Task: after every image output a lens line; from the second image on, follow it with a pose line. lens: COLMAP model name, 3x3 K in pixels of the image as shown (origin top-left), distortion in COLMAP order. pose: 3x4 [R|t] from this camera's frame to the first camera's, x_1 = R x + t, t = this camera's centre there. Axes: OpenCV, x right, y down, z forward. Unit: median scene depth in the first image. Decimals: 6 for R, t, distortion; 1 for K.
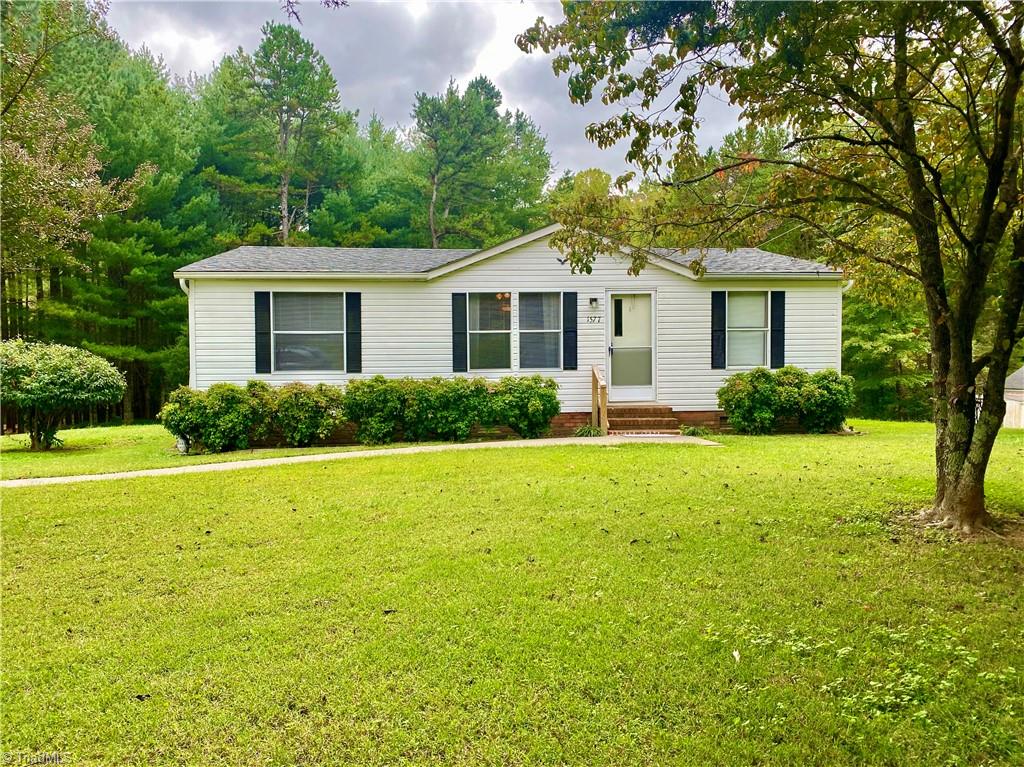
lens RADIAL K [[763.6, 0, 494.5], [0, 763.6, 388.7], [0, 0, 1]] dist [0.107227, -0.174466]
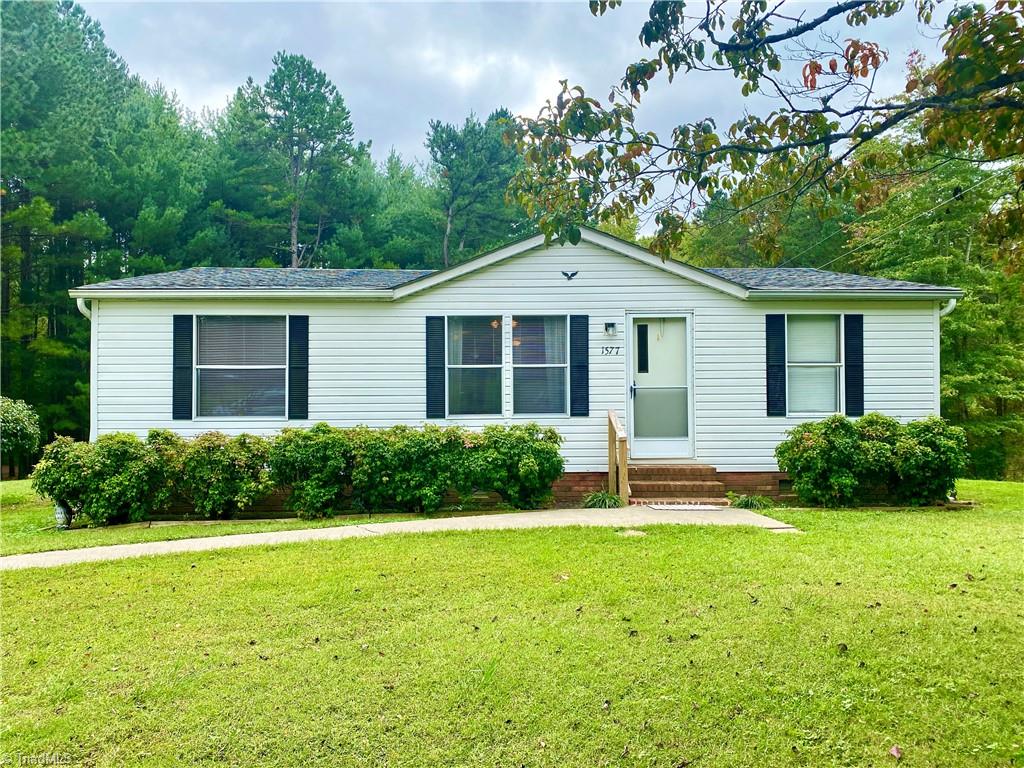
lens RADIAL K [[763.6, 0, 494.5], [0, 763.6, 389.2], [0, 0, 1]] dist [0.107227, -0.174466]
pose [[0.999252, 0.002875, -0.038574, 0.043463], [-0.005001, 0.998467, -0.055131, -0.009183], [0.038357, 0.055283, 0.997734, 0.233100]]
